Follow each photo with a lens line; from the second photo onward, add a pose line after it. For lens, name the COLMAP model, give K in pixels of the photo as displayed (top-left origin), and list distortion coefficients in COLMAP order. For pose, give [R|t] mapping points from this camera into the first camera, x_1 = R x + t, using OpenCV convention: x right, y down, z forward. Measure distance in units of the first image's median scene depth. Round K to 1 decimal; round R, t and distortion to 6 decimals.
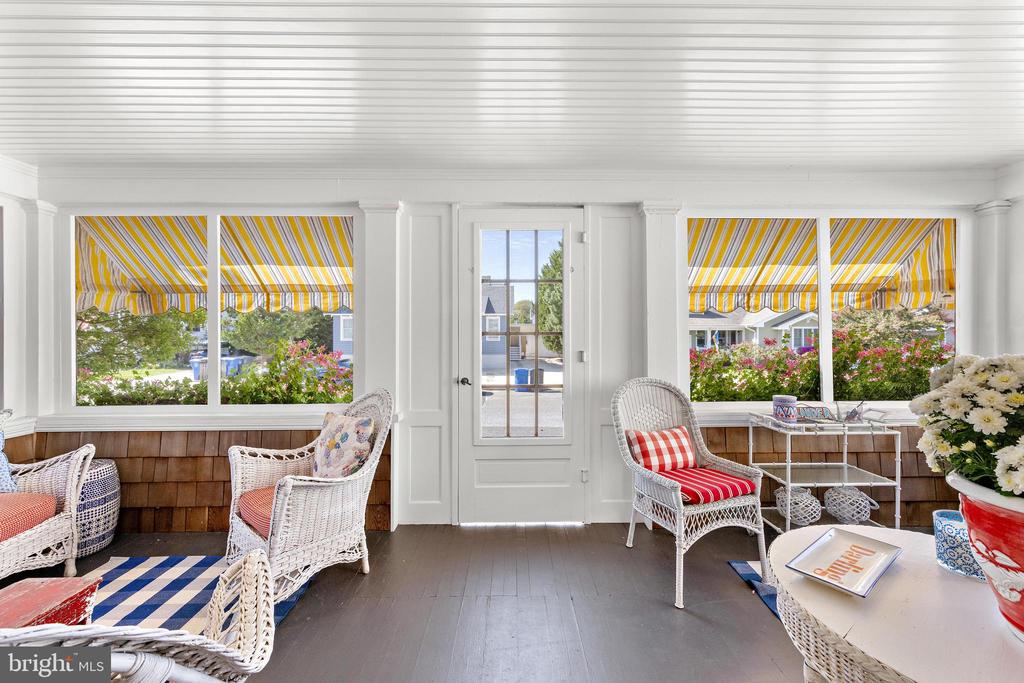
lens RADIAL K [[408.4, 0, 518.8], [0, 408.4, 326.0], [0, 0, 1]] dist [0.000737, -0.000009]
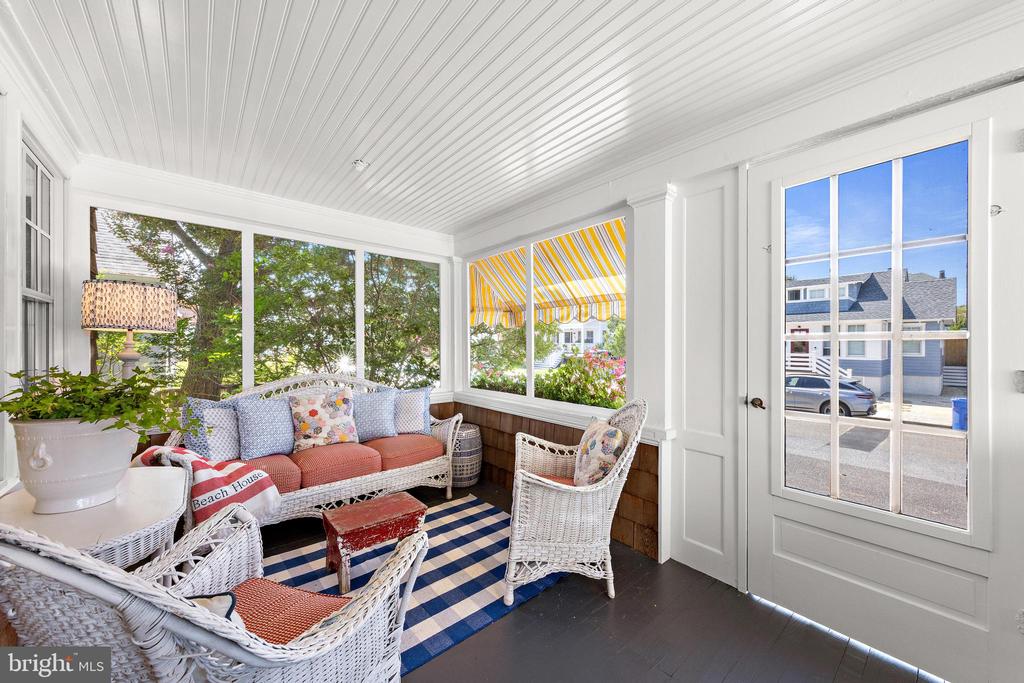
lens RADIAL K [[377.6, 0, 515.9], [0, 377.6, 342.6], [0, 0, 1]] dist [0.001884, 0.000087]
pose [[0.635508, 0.000849, -0.772094, 0.121108], [0.005728, 0.999967, 0.005814, 0.022019], [0.772073, -0.008117, 0.635482, 0.249970]]
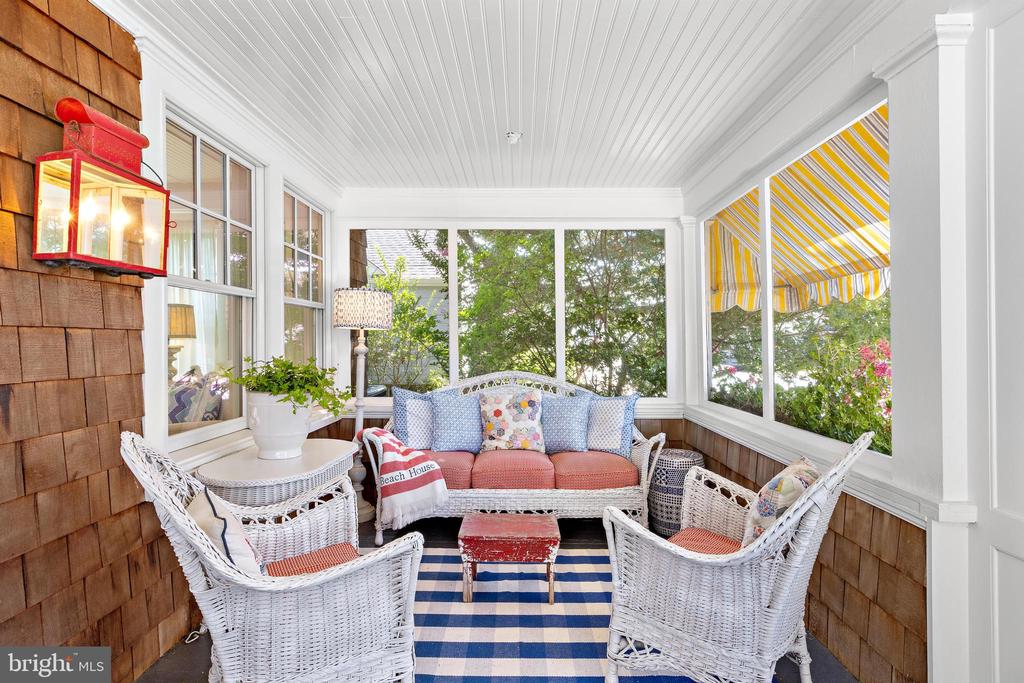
lens RADIAL K [[509.5, 0, 511.8], [0, 509.5, 339.3], [0, 0, 1]] dist [-0.001314, -0.000006]
pose [[-0.032802, -0.001832, -0.999460, 0.270493], [0.016679, 0.999858, -0.002380, 0.033699], [0.999323, -0.016748, -0.032767, 0.568649]]
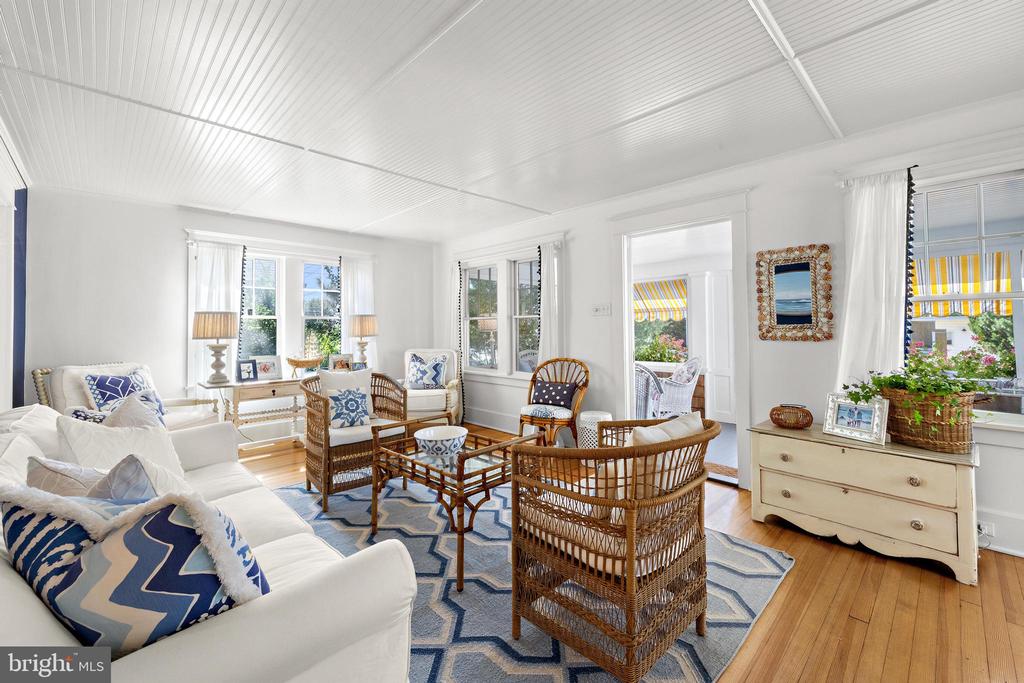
lens RADIAL K [[427.2, 0, 512.0], [0, 427.2, 316.9], [0, 0, 1]] dist [0.000355, -0.000022]
pose [[0.684258, -0.023548, -0.728860, 0.678672], [0.013663, 0.999717, -0.019472, -0.032218], [0.729112, 0.003365, 0.684386, -1.368649]]
